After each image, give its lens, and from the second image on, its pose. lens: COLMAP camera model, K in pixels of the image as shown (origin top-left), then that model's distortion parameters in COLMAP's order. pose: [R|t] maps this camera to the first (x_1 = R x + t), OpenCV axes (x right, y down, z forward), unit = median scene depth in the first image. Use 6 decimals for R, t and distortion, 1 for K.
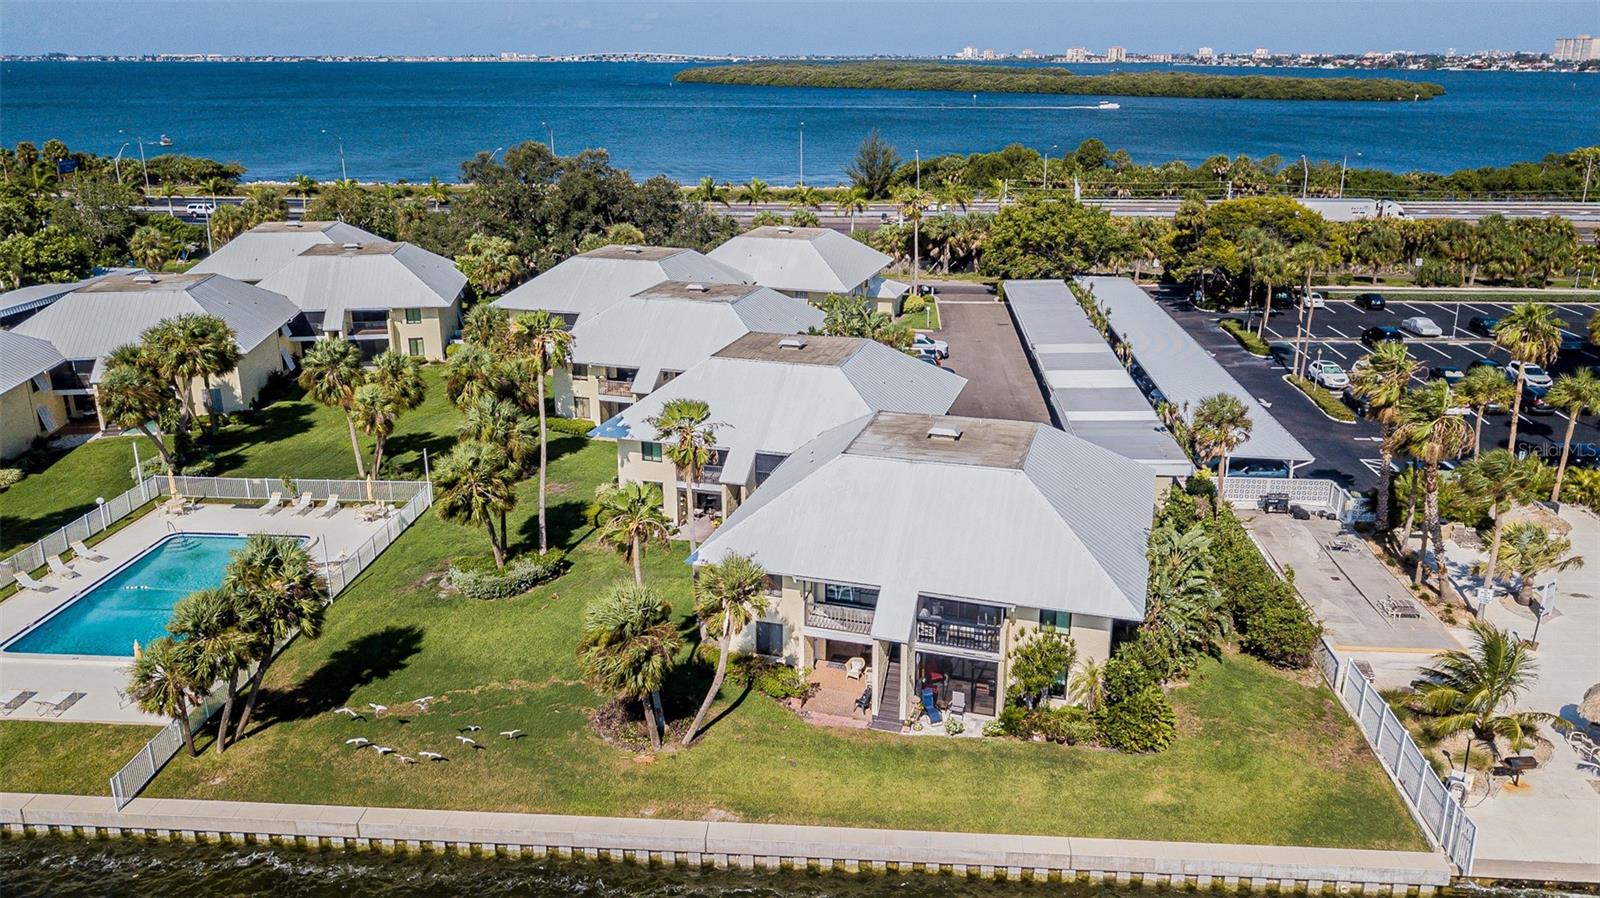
lens RADIAL K [[1222.1, 0, 806.6], [0, 1222.1, 447.8], [0, 0, 1]] dist [-0.001409, -0.006292]
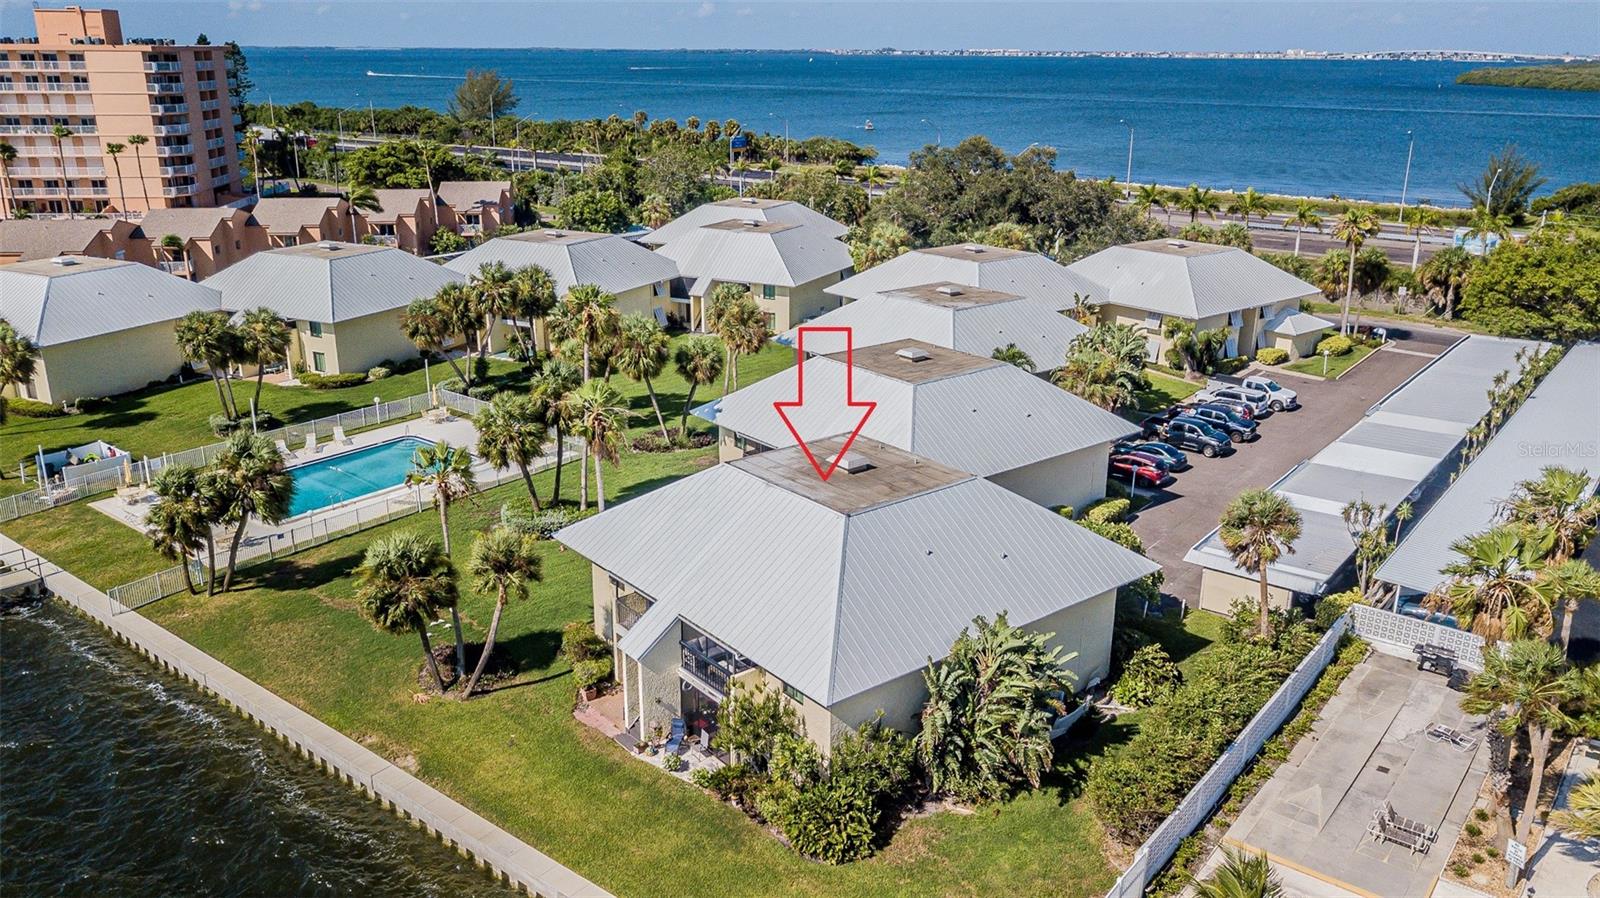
lens RADIAL K [[1222.1, 0, 796.8], [0, 1222.1, 450.5], [0, 0, 1]] dist [-0.001409, -0.006292]
pose [[0.823688, 0.180231, -0.537639, 0.251892], [-0.177699, 0.982427, 0.057093, -0.029618], [0.538481, 0.048511, 0.841240, 0.097388]]
